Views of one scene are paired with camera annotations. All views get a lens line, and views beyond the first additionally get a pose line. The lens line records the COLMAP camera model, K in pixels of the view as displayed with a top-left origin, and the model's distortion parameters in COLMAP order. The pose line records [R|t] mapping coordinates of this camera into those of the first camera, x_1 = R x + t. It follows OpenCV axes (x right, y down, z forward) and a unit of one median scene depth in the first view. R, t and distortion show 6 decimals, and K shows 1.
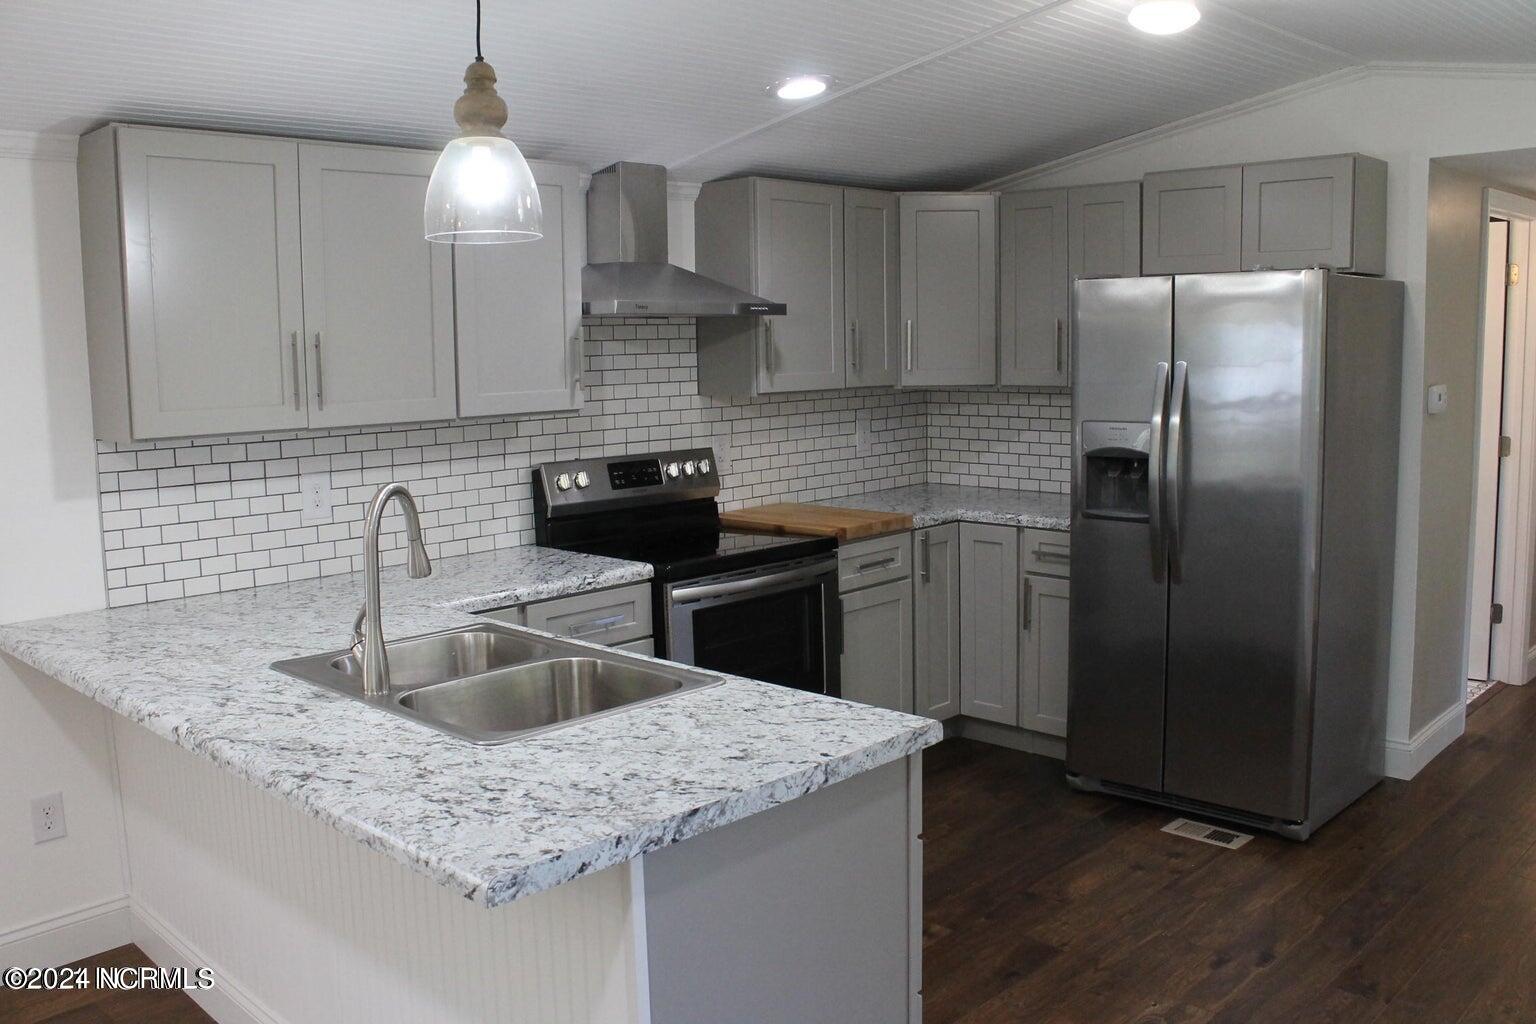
lens RADIAL K [[1323.7, 0, 768.0], [0, 1323.7, 512.0], [0, 0, 1]] dist [-0.178948, 0.192558]
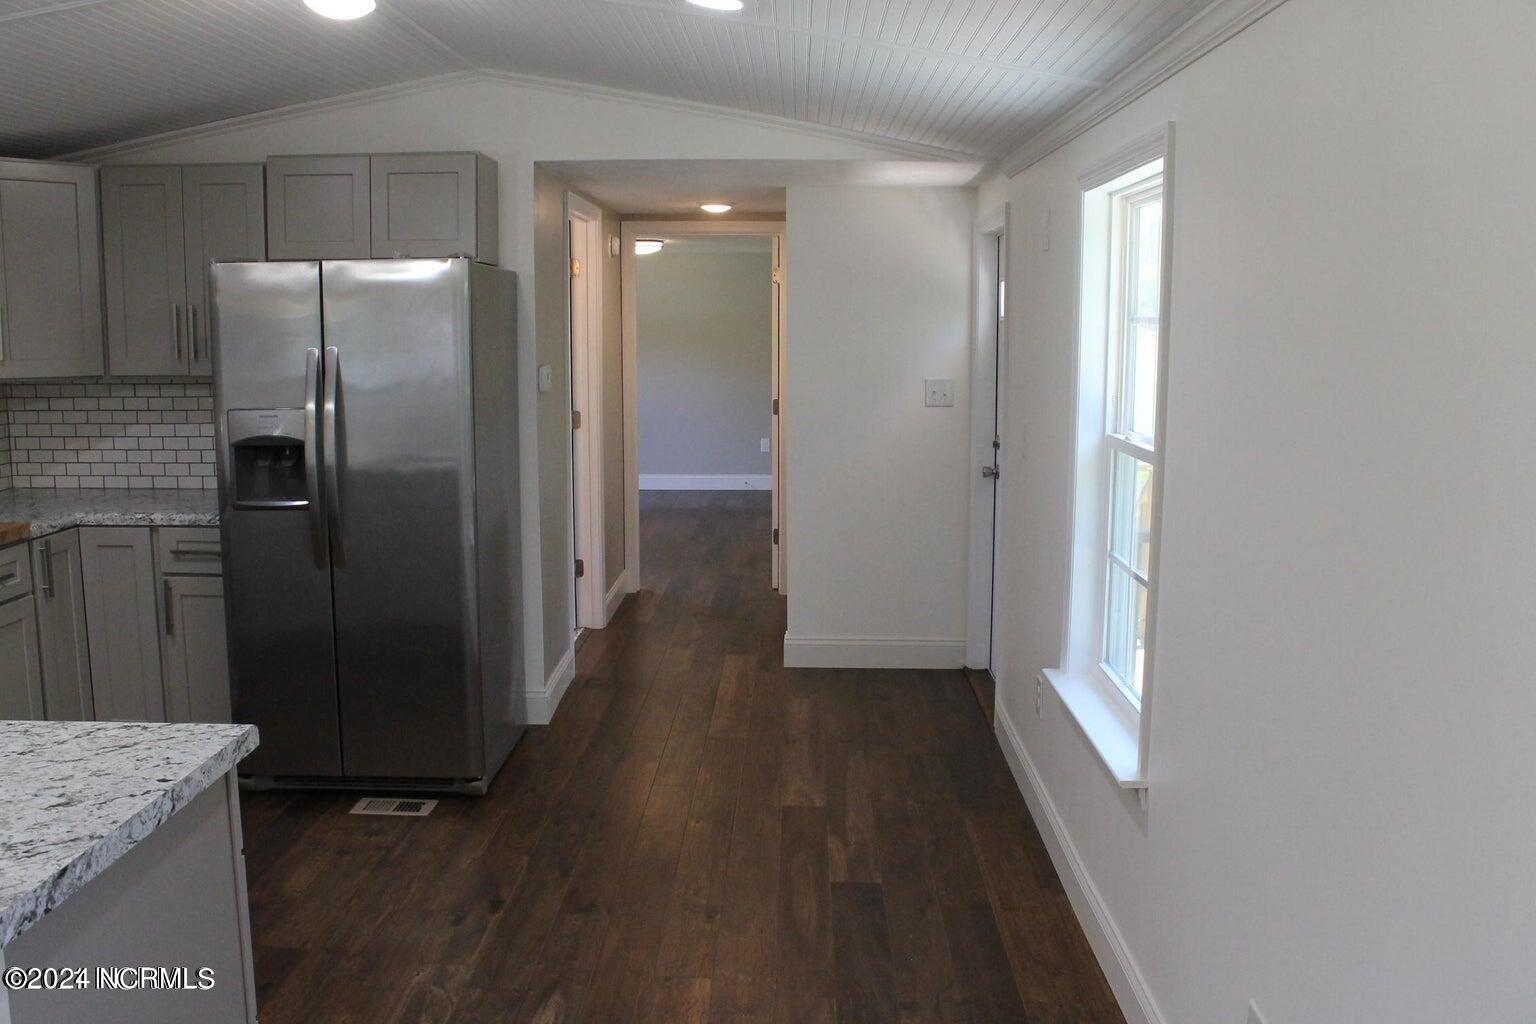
lens RADIAL K [[1323.7, 0, 768.0], [0, 1323.7, 512.0], [0, 0, 1]] dist [-0.178948, 0.192558]
pose [[0.732475, -0.078315, 0.676274, -0.121906], [0.072468, 0.996687, 0.036930, -0.001040], [-0.676926, 0.021958, 0.735724, 0.035070]]
